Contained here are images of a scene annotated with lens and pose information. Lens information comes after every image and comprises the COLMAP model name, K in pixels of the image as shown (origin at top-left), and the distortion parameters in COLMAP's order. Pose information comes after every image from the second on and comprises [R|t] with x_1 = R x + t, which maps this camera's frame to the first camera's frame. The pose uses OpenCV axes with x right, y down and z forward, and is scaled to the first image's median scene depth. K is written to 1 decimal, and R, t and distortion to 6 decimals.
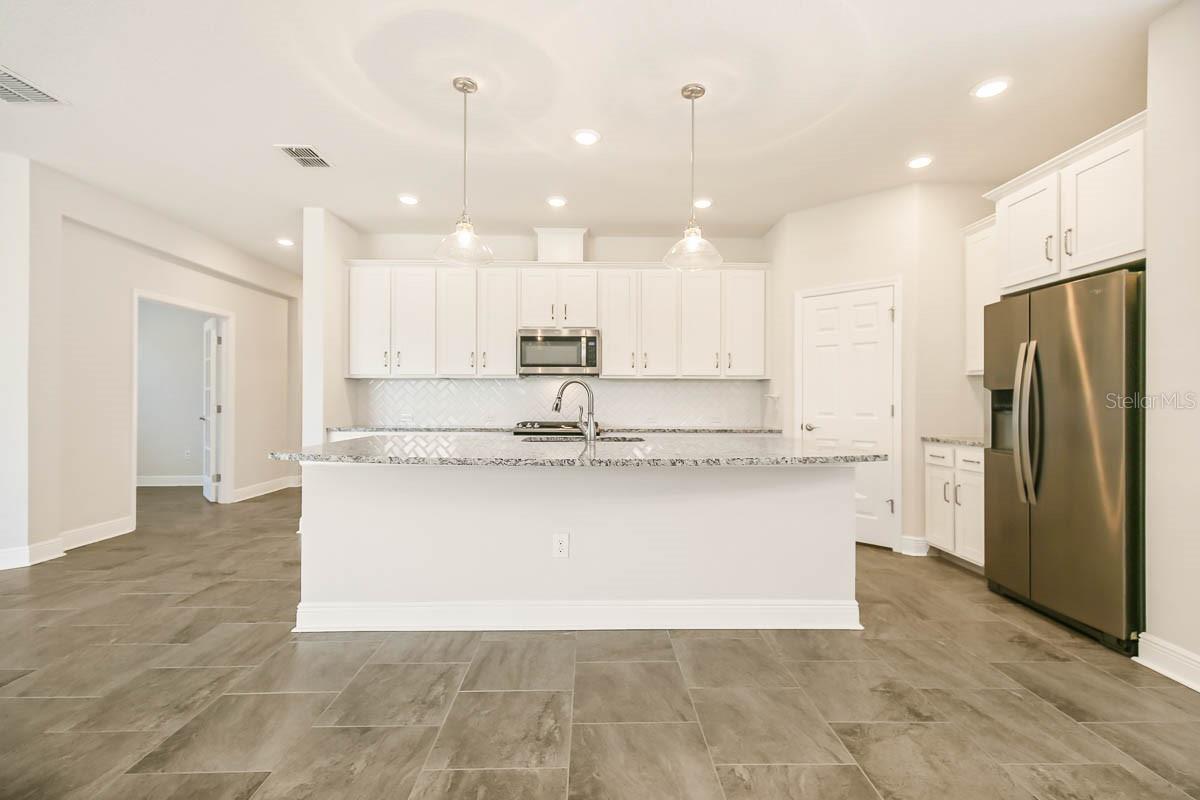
lens RADIAL K [[537.1, 0, 600.0], [0, 537.1, 400.0], [0, 0, 1]] dist [0.003655, 0.000214]
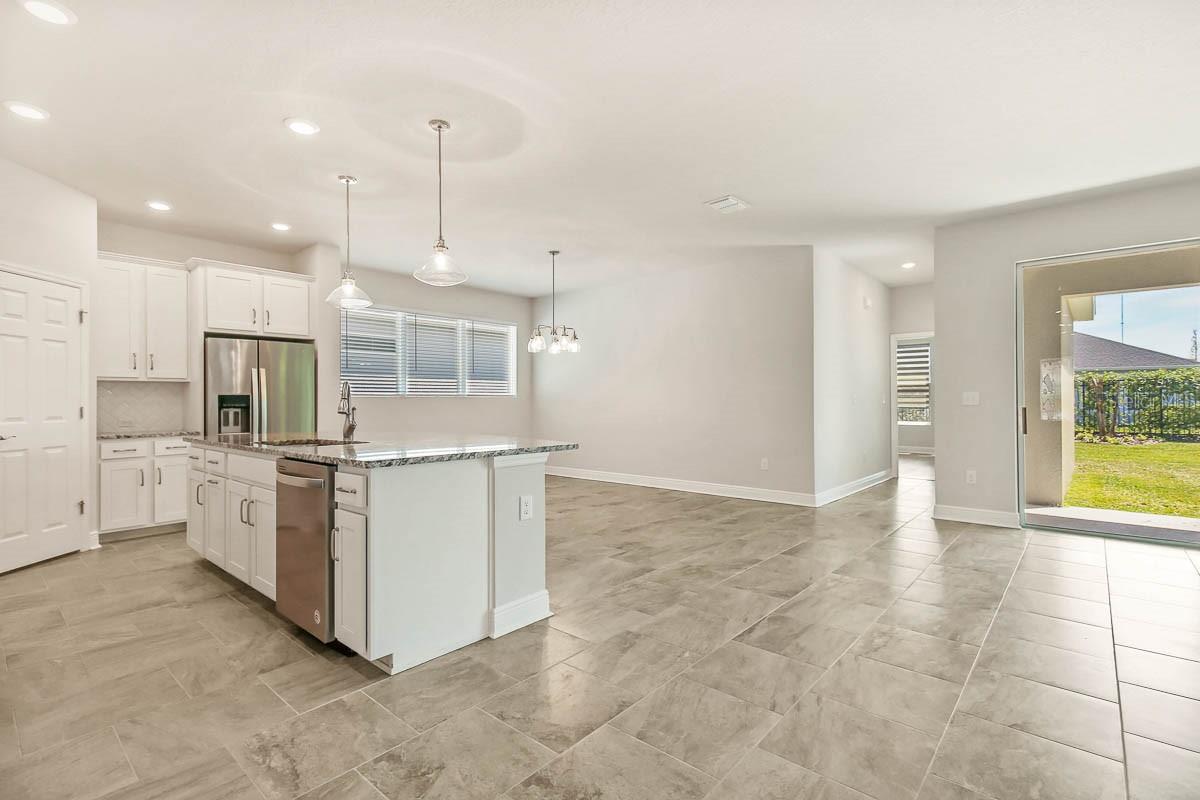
lens RADIAL K [[559.6, 0, 600.0], [0, 559.6, 400.0], [0, 0, 1]] dist [0.016668, 0.000095]
pose [[-0.730756, 0.002329, 0.682635, -0.982173], [0.000952, 0.999997, -0.002392, -0.000248], [-0.682638, -0.001098, -0.730756, 1.222375]]
